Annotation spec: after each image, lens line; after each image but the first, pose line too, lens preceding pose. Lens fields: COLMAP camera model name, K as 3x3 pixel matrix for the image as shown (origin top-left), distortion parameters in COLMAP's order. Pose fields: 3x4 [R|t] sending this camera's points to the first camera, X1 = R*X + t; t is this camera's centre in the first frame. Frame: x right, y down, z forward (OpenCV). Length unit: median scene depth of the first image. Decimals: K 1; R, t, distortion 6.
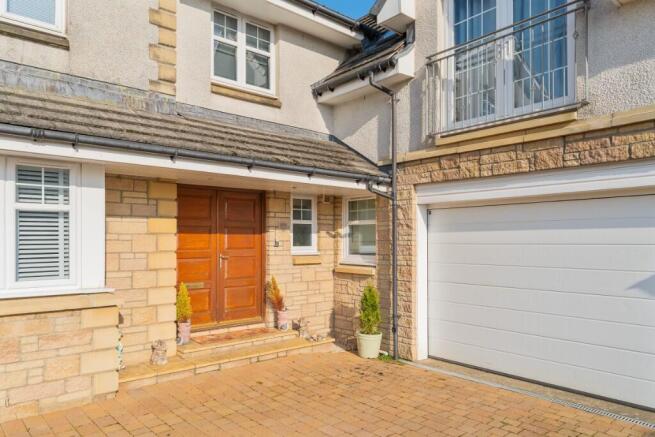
lens RADIAL K [[447.8, 0, 331.9], [0, 447.8, 240.5], [0, 0, 1]] dist [-0.005547, -0.001830]
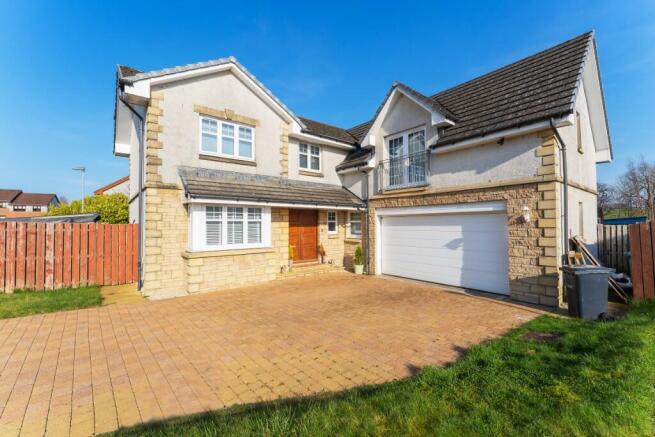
lens RADIAL K [[284.8, 0, 327.1], [0, 284.8, 217.4], [0, 0, 1]] dist [0.001314, 0.000022]
pose [[0.999303, -0.005172, -0.036981, -0.037833], [0.004403, 0.999773, -0.020850, -0.035223], [0.037081, 0.020673, 0.999098, -0.684207]]
